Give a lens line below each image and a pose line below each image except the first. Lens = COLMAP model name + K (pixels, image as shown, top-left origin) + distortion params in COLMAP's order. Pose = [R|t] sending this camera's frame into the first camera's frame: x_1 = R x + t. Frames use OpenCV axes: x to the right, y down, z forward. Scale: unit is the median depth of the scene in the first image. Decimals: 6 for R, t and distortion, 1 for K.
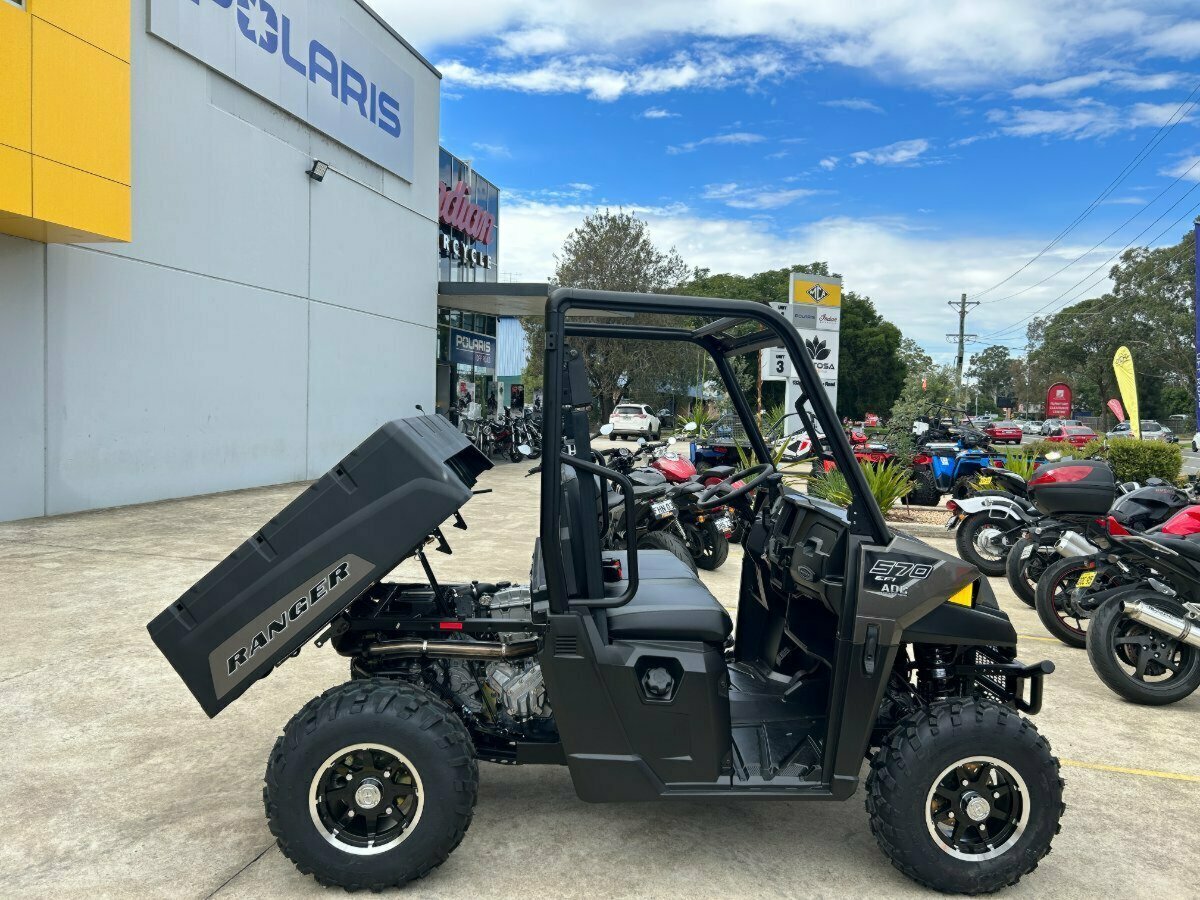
lens RADIAL K [[904.0, 0, 612.4], [0, 904.0, 458.4], [0, 0, 1]] dist [0.063123, -0.070687]
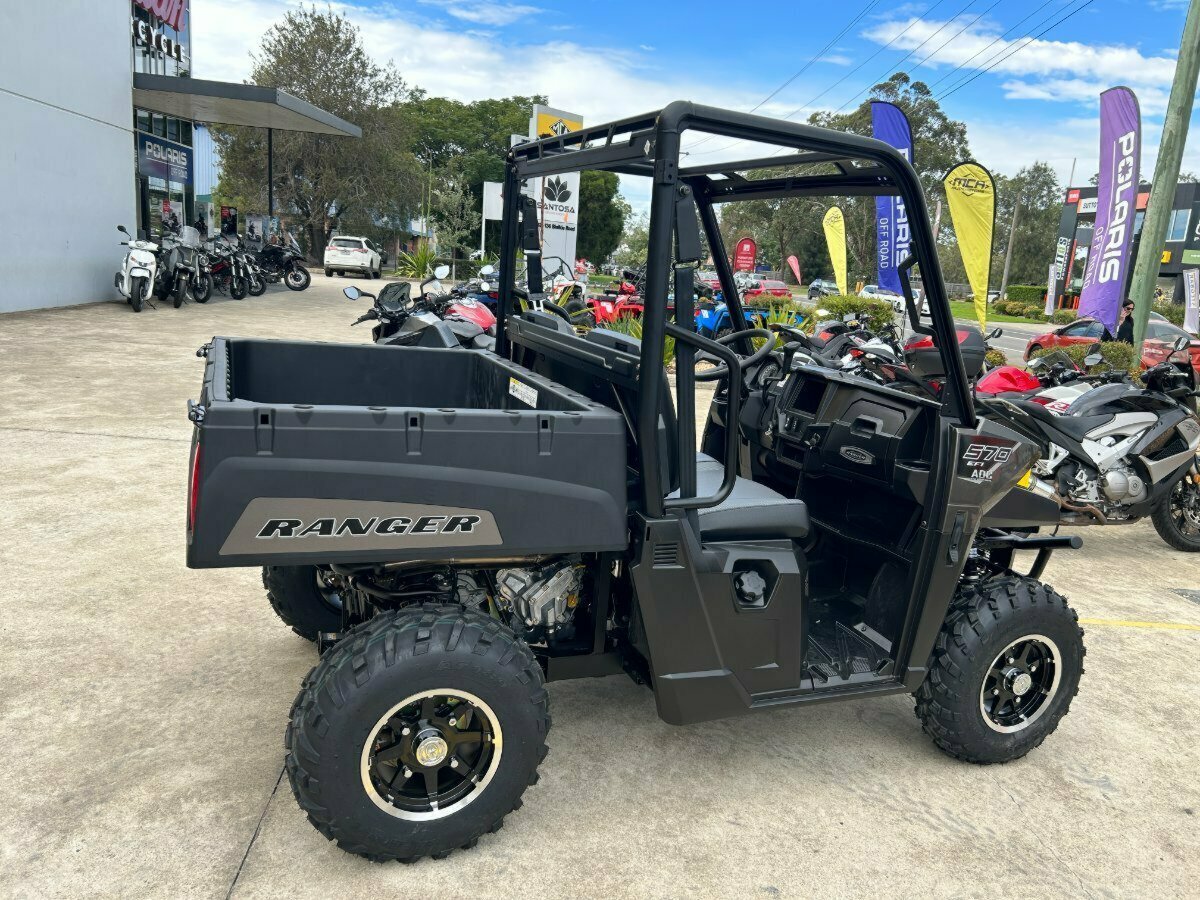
lens RADIAL K [[903.1, 0, 606.1], [0, 903.1, 460.8], [0, 0, 1]] dist [0.056121, -0.063926]
pose [[0.950104, -0.023989, 0.311011, -0.044644], [-0.030850, 0.984924, 0.170215, -0.002293], [-0.310405, -0.171317, 0.935040, 0.031372]]
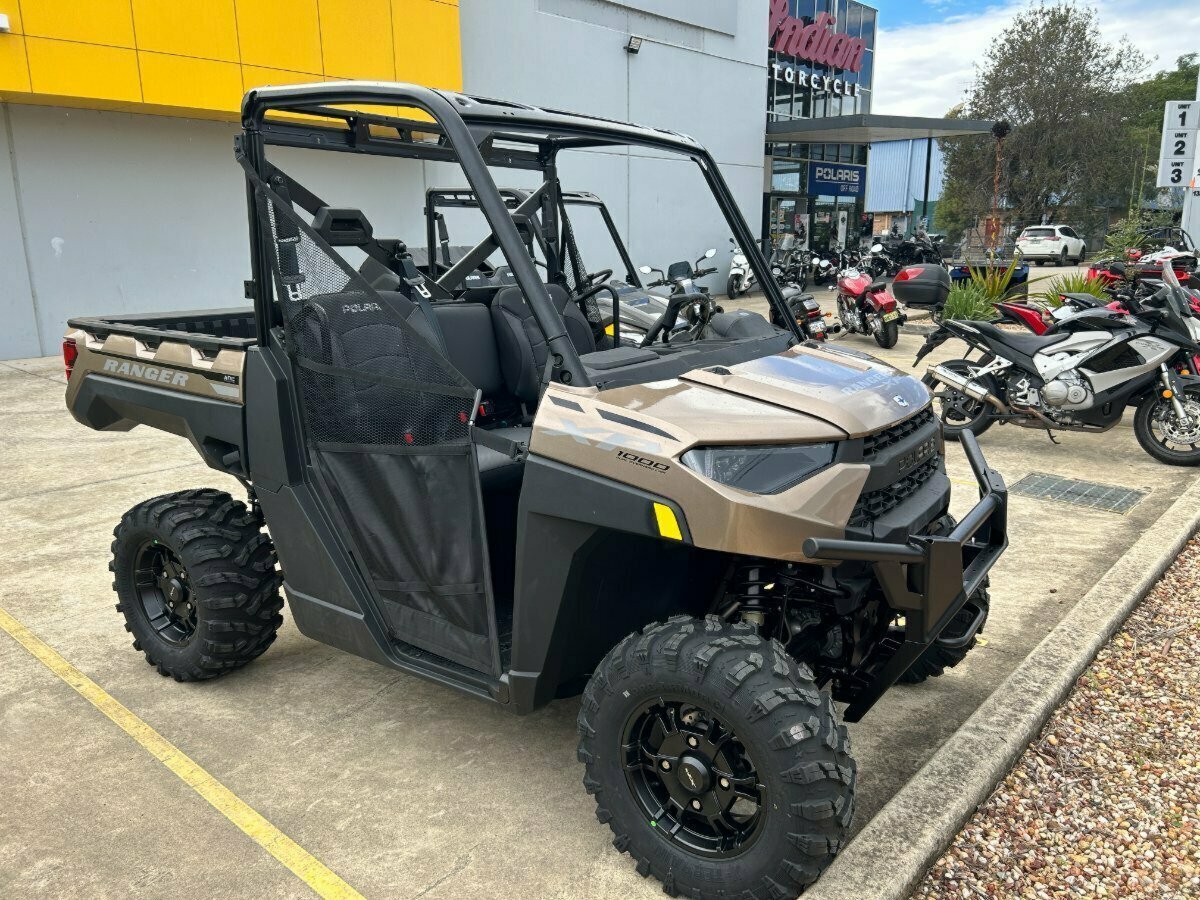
lens RADIAL K [[903.1, 0, 606.1], [0, 903.1, 460.8], [0, 0, 1]] dist [0.056121, -0.063926]
pose [[0.871988, 0.079500, -0.483029, 0.183632], [0.009210, 0.983886, 0.178561, 0.010489], [0.489441, -0.160152, 0.857204, -0.104677]]
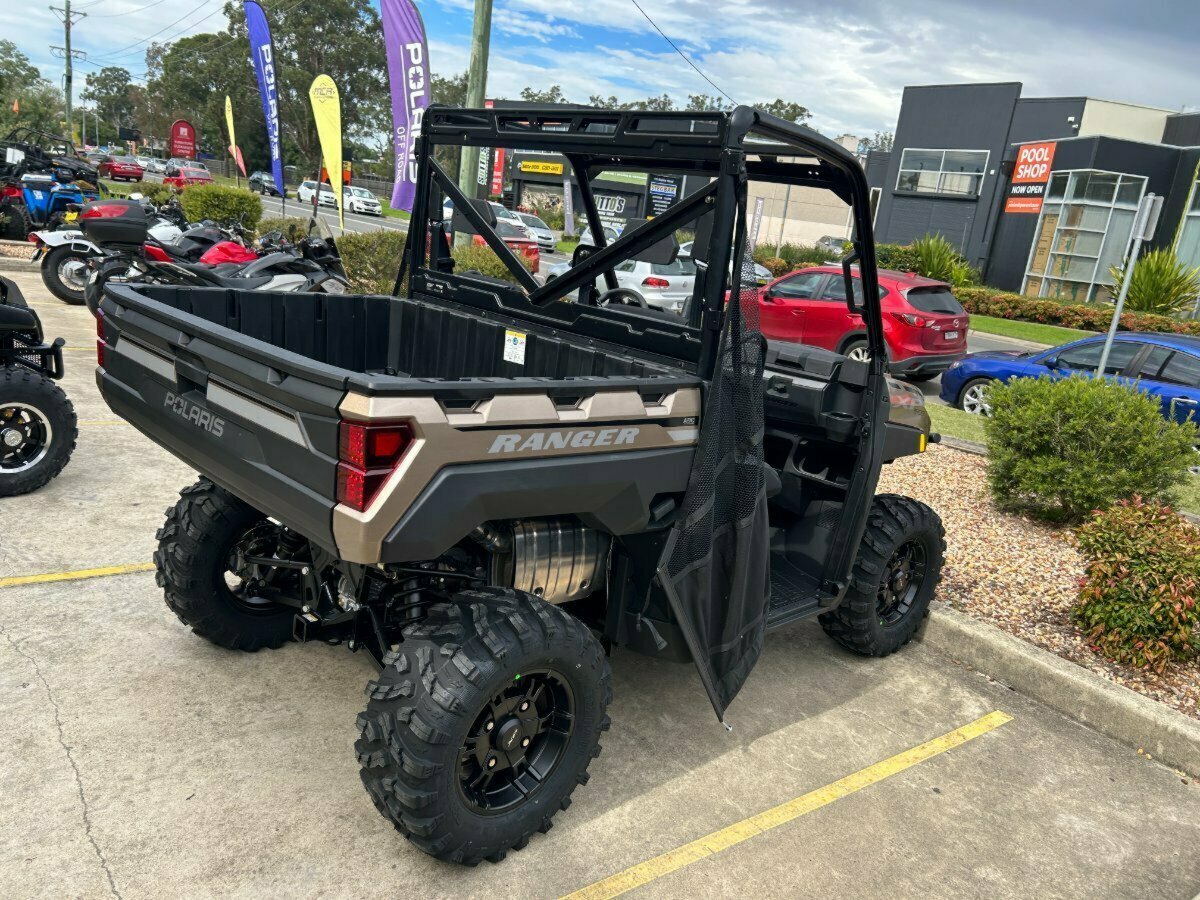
lens RADIAL K [[903.0, 0, 592.9], [0, 903.0, 462.6], [0, 0, 1]] dist [0.056993, -0.063821]
pose [[0.654403, -0.150917, 0.740932, -0.011451], [-0.060573, 0.966268, 0.250314, -0.000718], [-0.753716, -0.208687, 0.623187, -0.082417]]
